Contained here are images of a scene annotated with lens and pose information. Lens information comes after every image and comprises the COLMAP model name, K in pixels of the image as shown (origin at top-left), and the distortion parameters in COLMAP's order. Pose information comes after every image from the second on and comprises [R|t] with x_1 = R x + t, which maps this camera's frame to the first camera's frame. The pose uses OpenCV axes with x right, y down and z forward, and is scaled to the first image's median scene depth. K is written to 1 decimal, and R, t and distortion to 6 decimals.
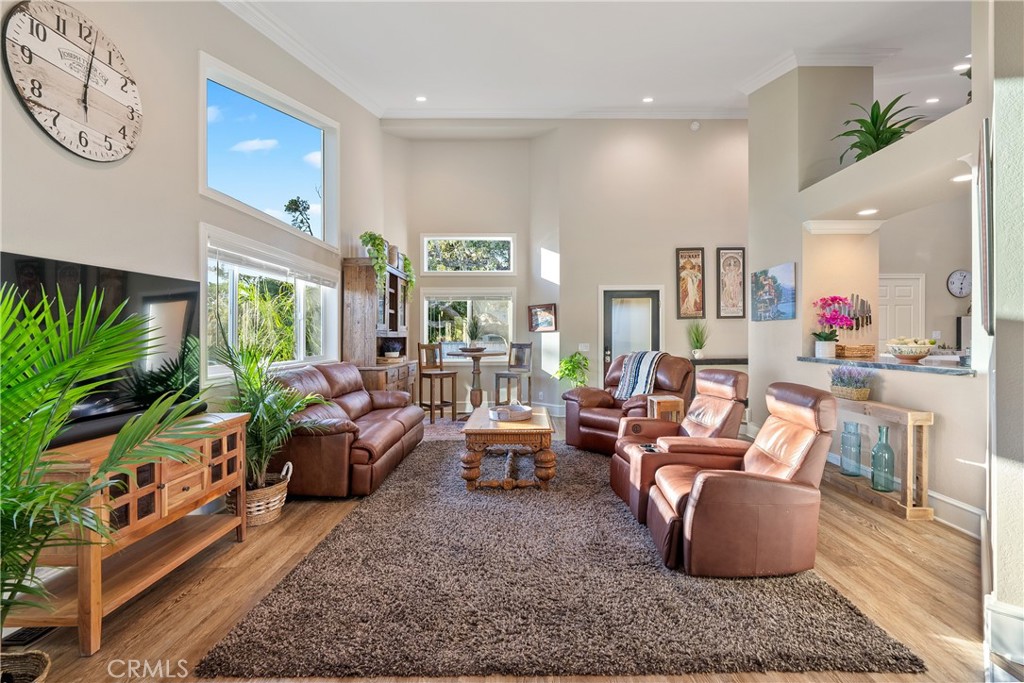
lens RADIAL K [[465.6, 0, 513.5], [0, 465.6, 331.4], [0, 0, 1]] dist [-0.002920, -0.000072]
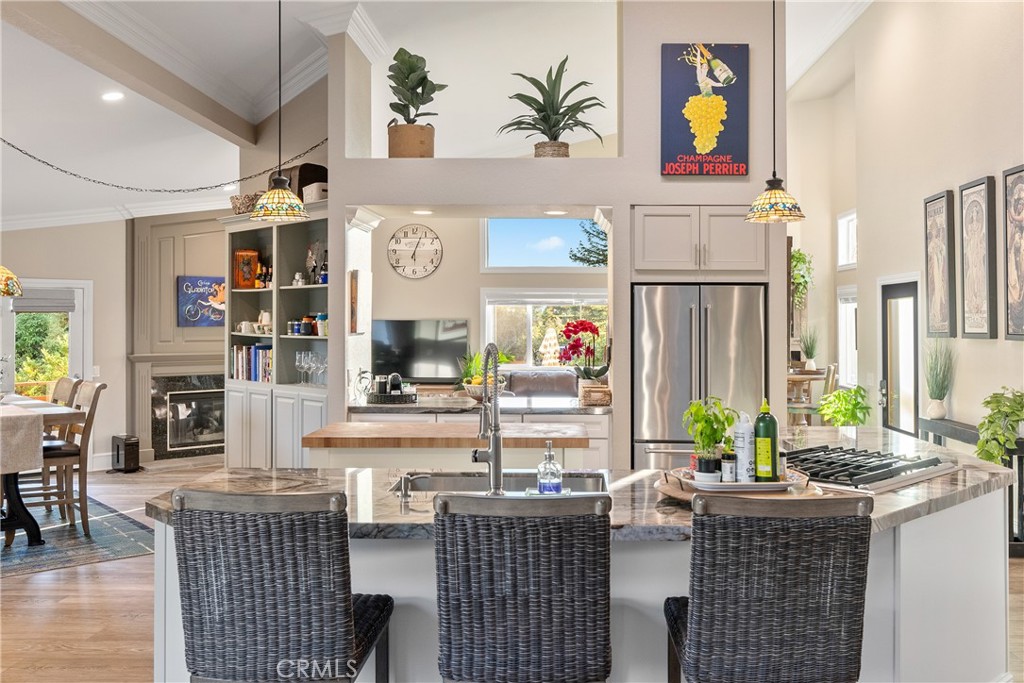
lens RADIAL K [[901.5, 0, 536.4], [0, 901.5, 315.3], [0, 0, 1]] dist [0.011829, 0.002956]
pose [[-0.020785, -0.012214, -0.999709, 3.682145], [-0.002049, 0.999924, -0.012174, -0.094973], [0.999782, 0.001795, -0.020808, 1.590955]]
